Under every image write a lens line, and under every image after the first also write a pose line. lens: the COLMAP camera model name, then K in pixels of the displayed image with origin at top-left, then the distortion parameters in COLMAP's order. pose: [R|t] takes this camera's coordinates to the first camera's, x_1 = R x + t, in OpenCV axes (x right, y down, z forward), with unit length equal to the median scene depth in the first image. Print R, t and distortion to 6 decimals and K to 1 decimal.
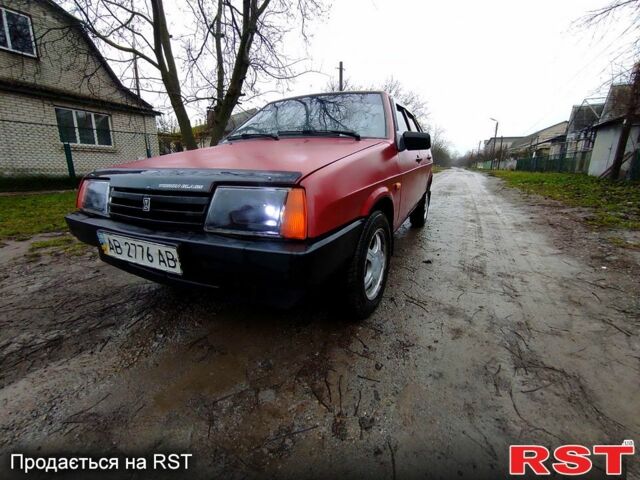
lens RADIAL K [[282.5, 0, 320.0], [0, 282.5, 240.0], [0, 0, 1]] dist [-0.010649, 0.000960]
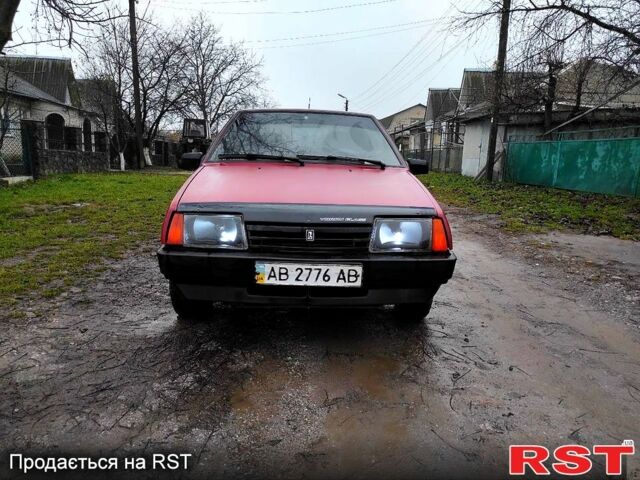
lens RADIAL K [[465.3, 0, 314.8], [0, 465.3, 239.5], [0, 0, 1]] dist [0.046176, 0.000615]
pose [[0.884928, -0.065044, 0.461163, -0.882127], [0.099720, 0.993697, -0.051200, -0.002741], [-0.454927, 0.091295, 0.885837, -0.447813]]
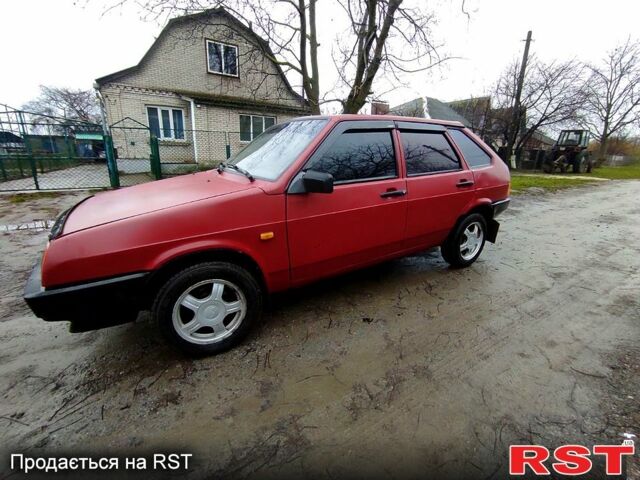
lens RADIAL K [[284.2, 0, 318.6], [0, 284.2, 237.8], [0, 0, 1]] dist [-0.009502, 0.000723]
pose [[0.846722, 0.163455, -0.506305, 0.769219], [-0.150376, 0.986359, 0.066952, -0.233123], [0.510342, 0.019446, 0.859751, 0.247906]]
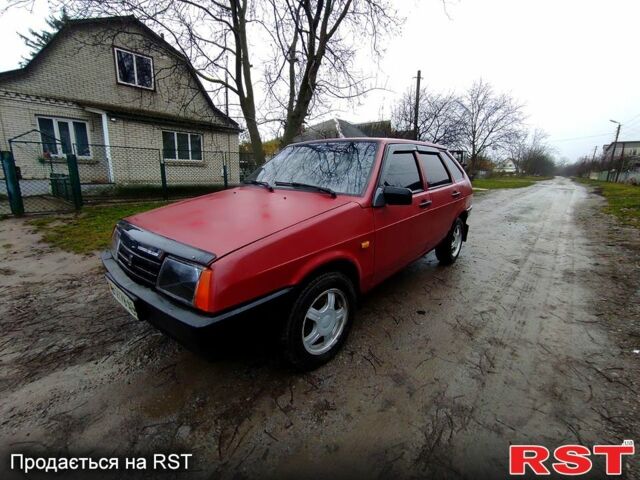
lens RADIAL K [[282.5, 0, 320.0], [0, 282.5, 240.0], [0, 0, 1]] dist [-0.010649, 0.000960]
pose [[0.965608, 0.068762, -0.250743, 0.325566], [-0.074521, 0.997128, -0.013532, -0.156032], [0.249092, 0.031752, 0.967959, -0.030907]]
